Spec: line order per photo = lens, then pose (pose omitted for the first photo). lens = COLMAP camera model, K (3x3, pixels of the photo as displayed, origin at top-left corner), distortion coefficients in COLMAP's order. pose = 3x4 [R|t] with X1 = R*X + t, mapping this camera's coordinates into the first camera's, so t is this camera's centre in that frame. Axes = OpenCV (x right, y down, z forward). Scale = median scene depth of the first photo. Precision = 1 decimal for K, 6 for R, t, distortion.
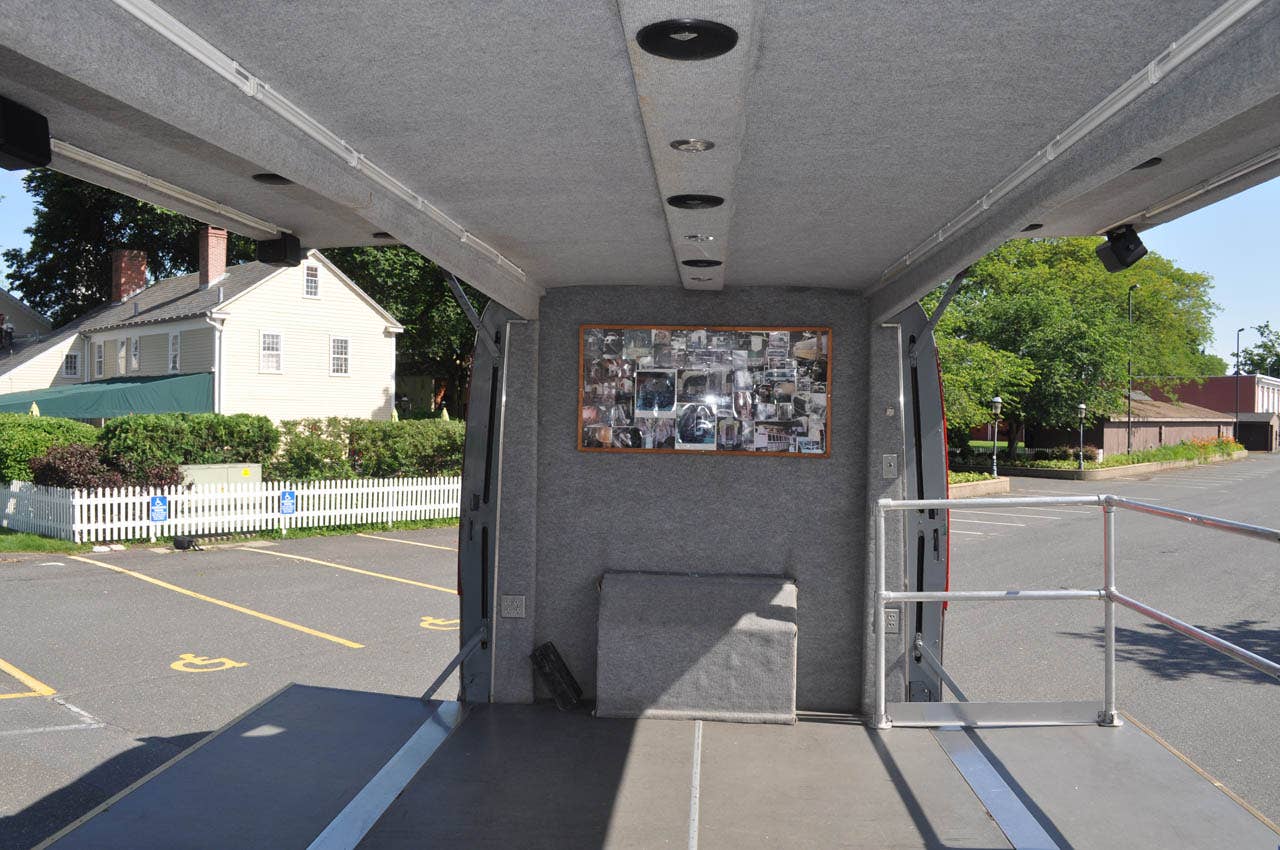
lens RADIAL K [[1010.5, 0, 638.9], [0, 1010.5, 438.3], [0, 0, 1]] dist [-0.081949, 0.004126]
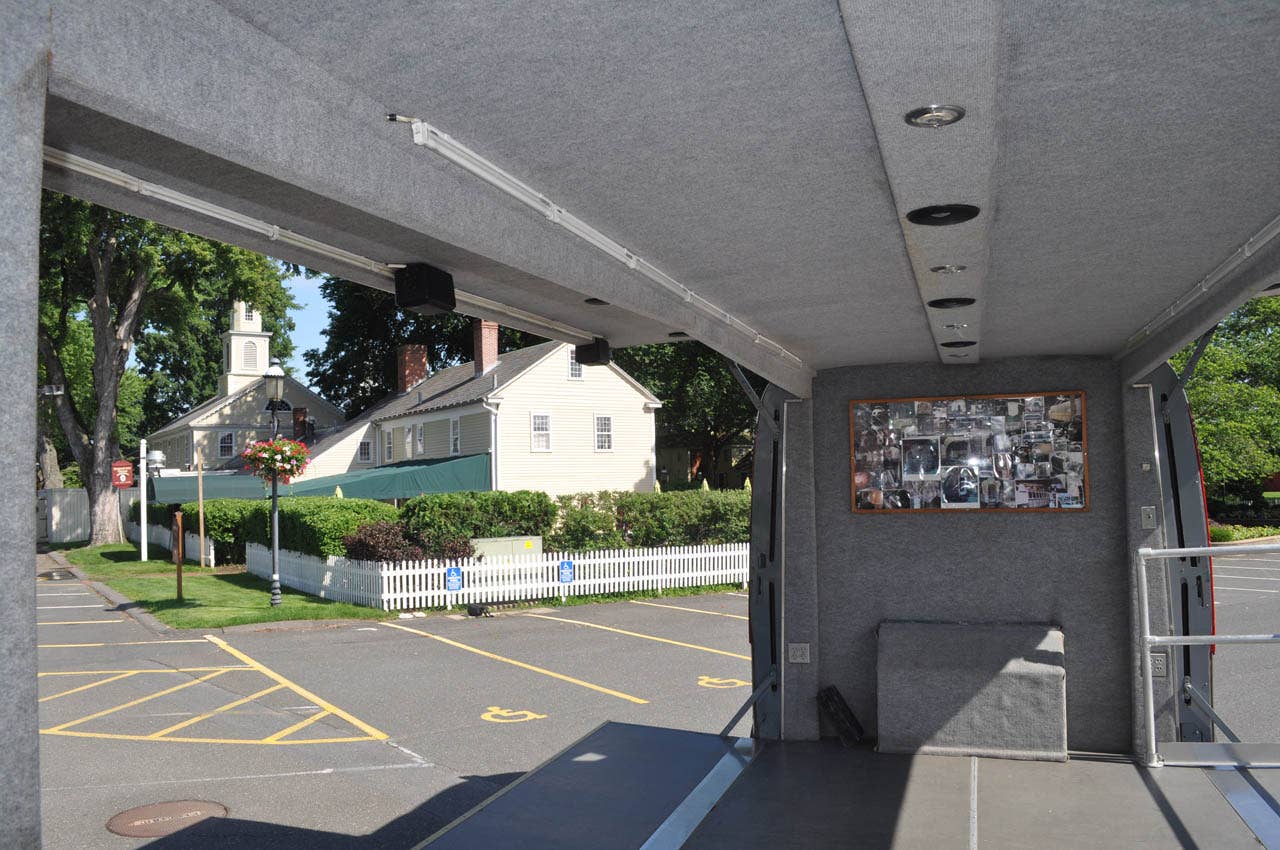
lens RADIAL K [[1010.5, 0, 638.9], [0, 1010.5, 438.3], [0, 0, 1]] dist [-0.081949, 0.004126]
pose [[0.968174, -0.046060, -0.246002, -0.010917], [0.029342, 0.997030, -0.071199, 0.002686], [0.248551, 0.061714, 0.966651, -0.142766]]
